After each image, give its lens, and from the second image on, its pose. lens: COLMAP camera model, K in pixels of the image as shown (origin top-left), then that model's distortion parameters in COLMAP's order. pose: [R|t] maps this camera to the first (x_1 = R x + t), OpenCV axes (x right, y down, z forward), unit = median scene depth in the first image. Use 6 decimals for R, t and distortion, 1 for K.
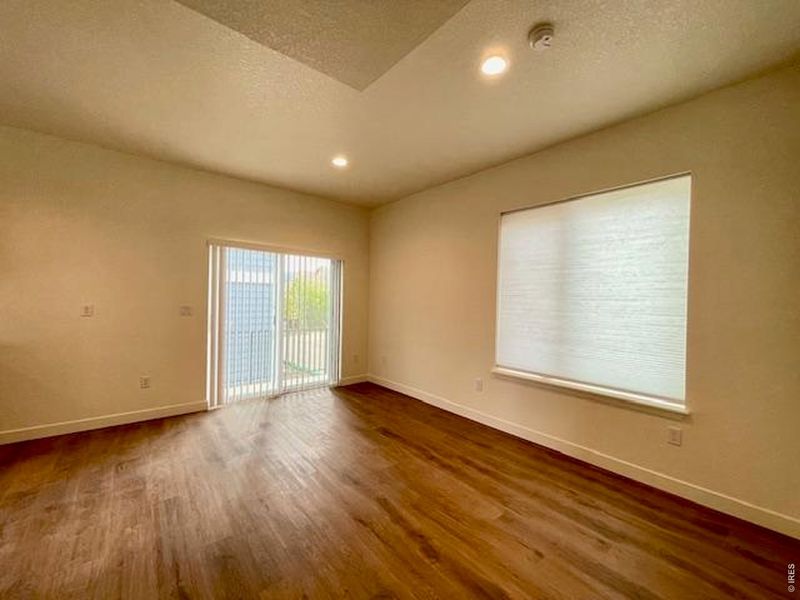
lens RADIAL K [[323.6, 0, 399.0], [0, 323.6, 301.1], [0, 0, 1]] dist [-0.003445, 0.000250]
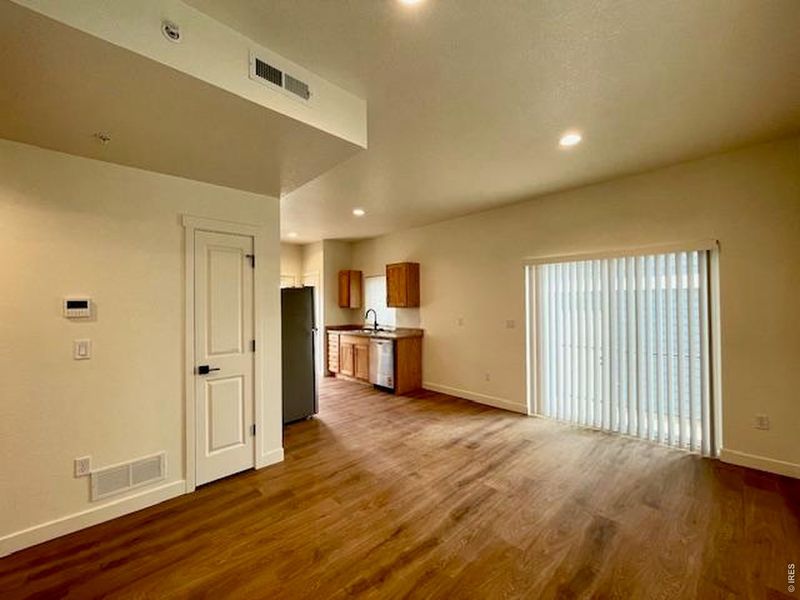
lens RADIAL K [[323.6, 0, 395.6], [0, 323.6, 302.9], [0, 0, 1]] dist [-0.003445, 0.000250]
pose [[0.067275, -0.023312, -0.997462, 0.668061], [0.007623, 0.999710, -0.022850, -0.032701], [0.997705, -0.006067, 0.067433, 0.641184]]
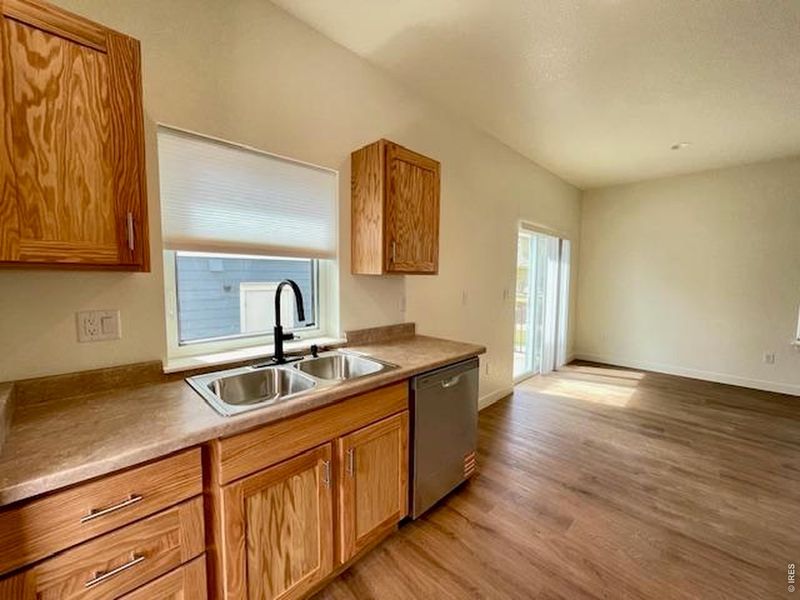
lens RADIAL K [[323.6, 0, 400.0], [0, 323.6, 300.2], [0, 0, 1]] dist [-0.003445, 0.000250]
pose [[0.996355, -0.020091, 0.082909, -1.392967], [0.013853, 0.997076, 0.075149, -0.046406], [-0.084176, -0.073727, 0.993720, 0.047109]]
